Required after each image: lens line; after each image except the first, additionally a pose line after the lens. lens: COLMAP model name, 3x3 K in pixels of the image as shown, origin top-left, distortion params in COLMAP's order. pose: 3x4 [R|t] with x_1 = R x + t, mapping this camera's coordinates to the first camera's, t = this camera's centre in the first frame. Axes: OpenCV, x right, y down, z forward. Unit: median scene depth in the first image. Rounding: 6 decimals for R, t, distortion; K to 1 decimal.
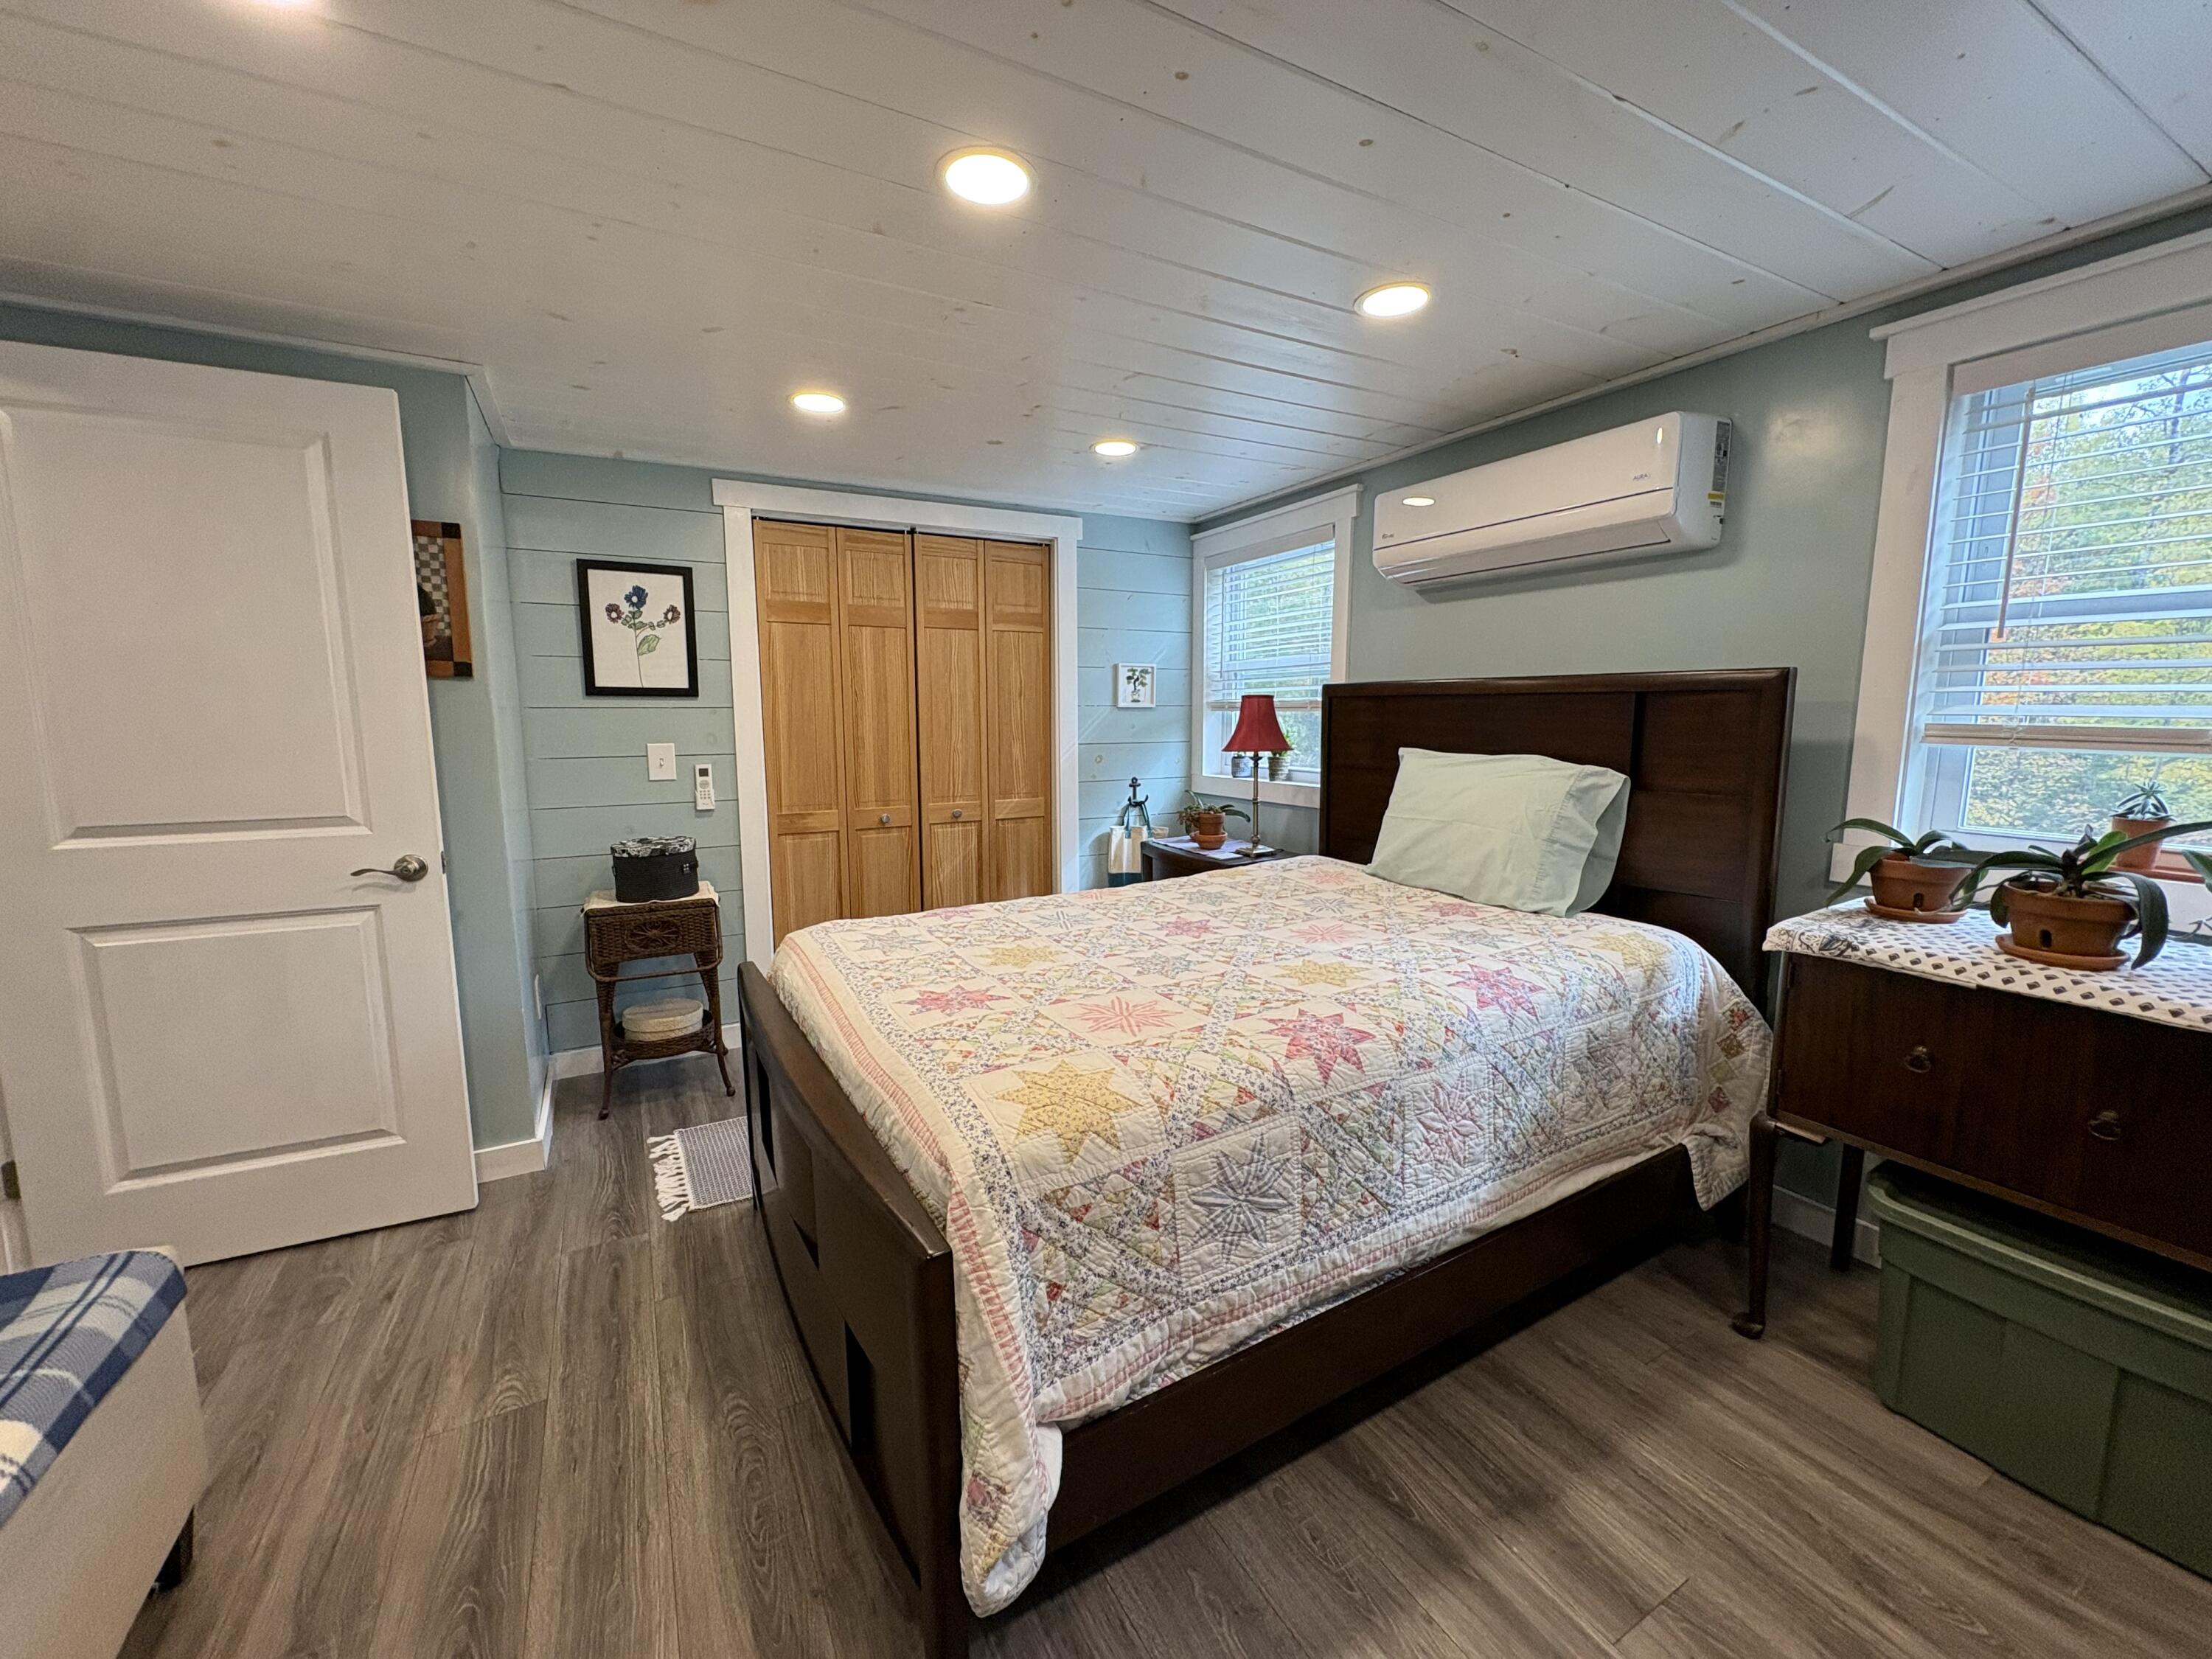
lens RADIAL K [[892.0, 0, 1108.1], [0, 892.0, 827.1], [0, 0, 1]] dist [0.002362, 0.000092]
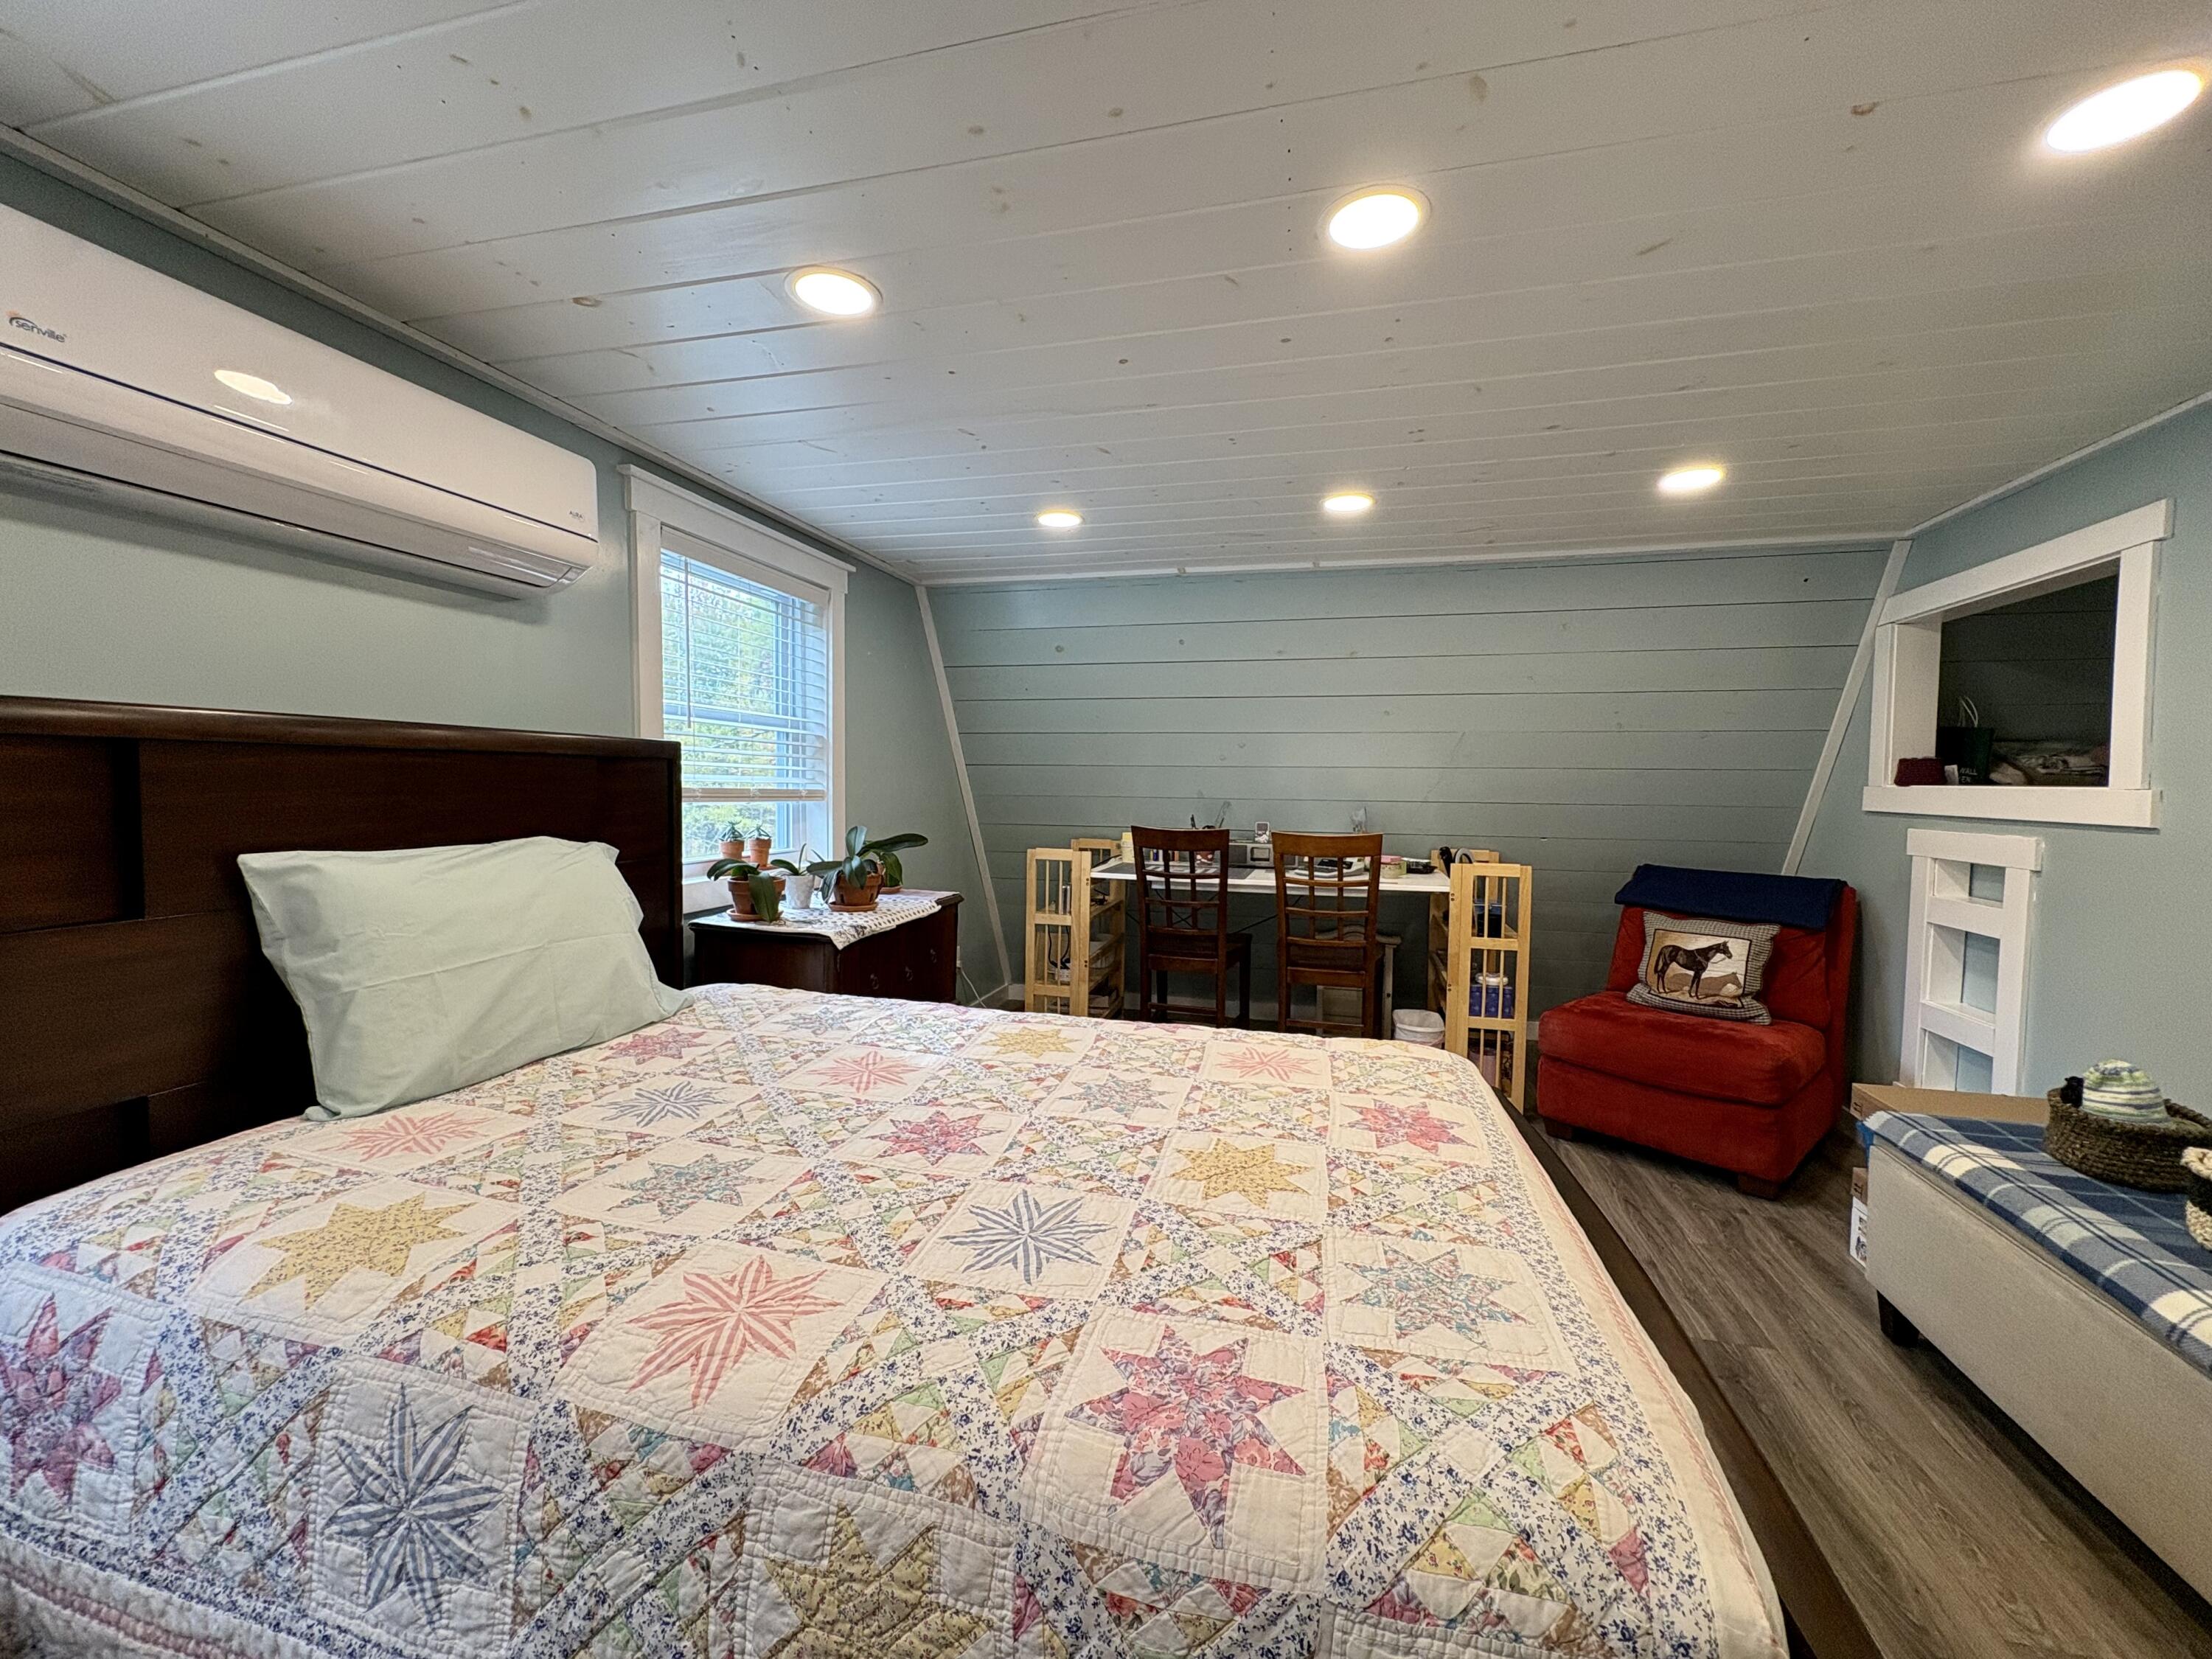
lens RADIAL K [[892.0, 0, 1102.3], [0, 892.0, 824.8], [0, 0, 1]] dist [0.002362, 0.000092]
pose [[-0.731317, -0.038149, 0.680970, -0.502570], [0.080326, 0.986668, 0.141539, -0.217418], [-0.677291, 0.158209, -0.718503, 1.670887]]
